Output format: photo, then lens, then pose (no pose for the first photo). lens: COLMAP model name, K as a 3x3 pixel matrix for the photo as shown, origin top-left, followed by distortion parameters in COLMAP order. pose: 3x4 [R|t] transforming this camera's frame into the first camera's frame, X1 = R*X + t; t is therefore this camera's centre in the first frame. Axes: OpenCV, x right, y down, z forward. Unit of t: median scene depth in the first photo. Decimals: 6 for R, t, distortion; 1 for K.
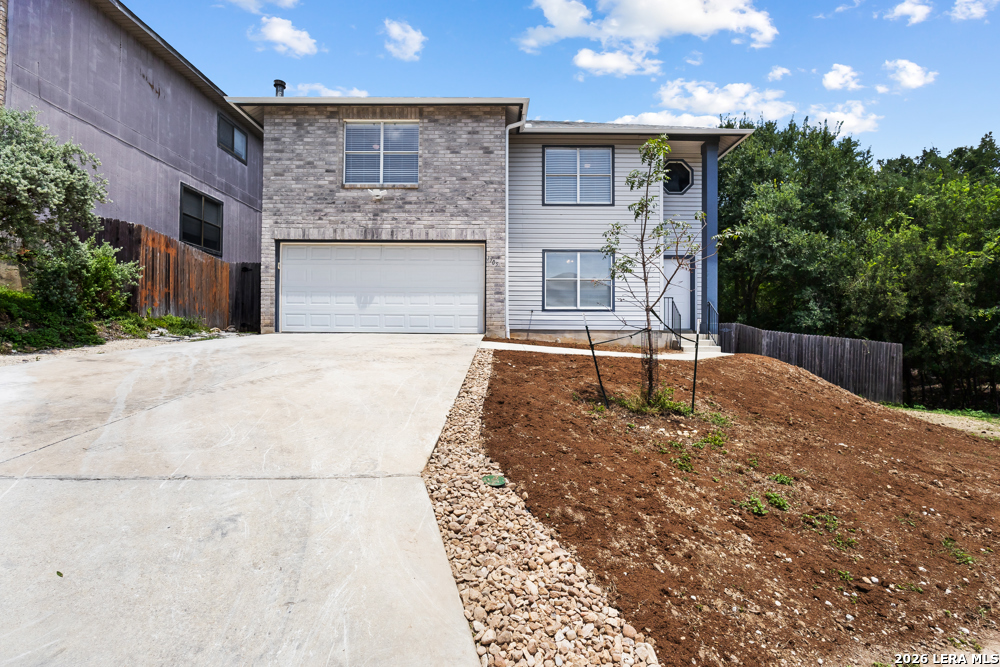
lens RADIAL K [[466.5, 0, 500.0], [0, 466.5, 333.5], [0, 0, 1]] dist [-0.017489, -0.000023]
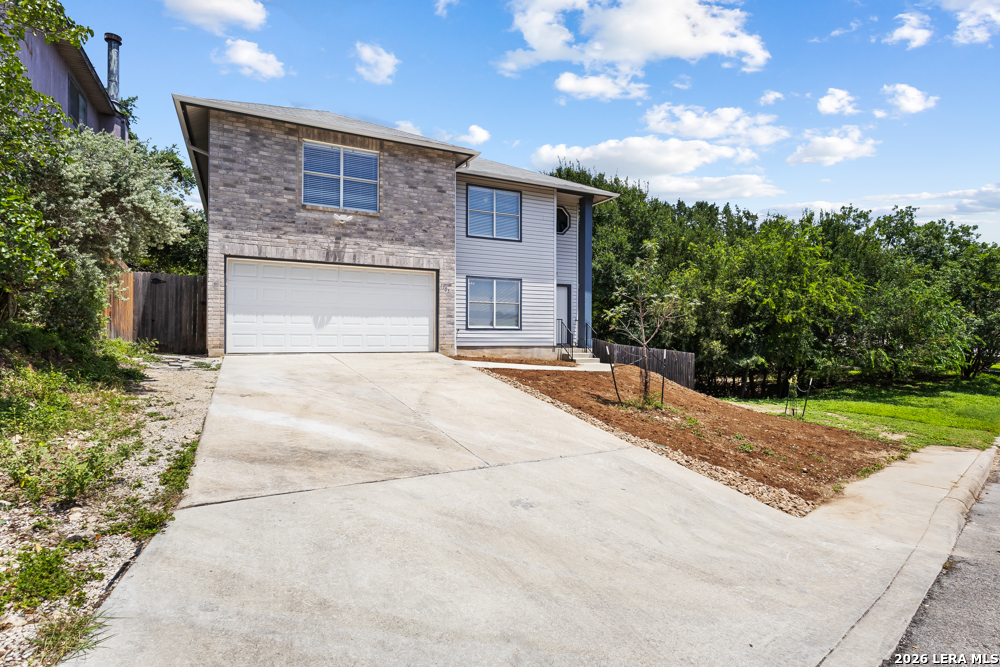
lens RADIAL K [[503.7, 0, 500.0], [0, 503.7, 333.5], [0, 0, 1]] dist [0.003622, 0.000265]
pose [[0.892926, 0.001473, 0.450202, -0.447365], [-0.002083, 0.999997, 0.000860, -0.046026], [-0.450200, -0.001706, 0.892926, -0.155598]]
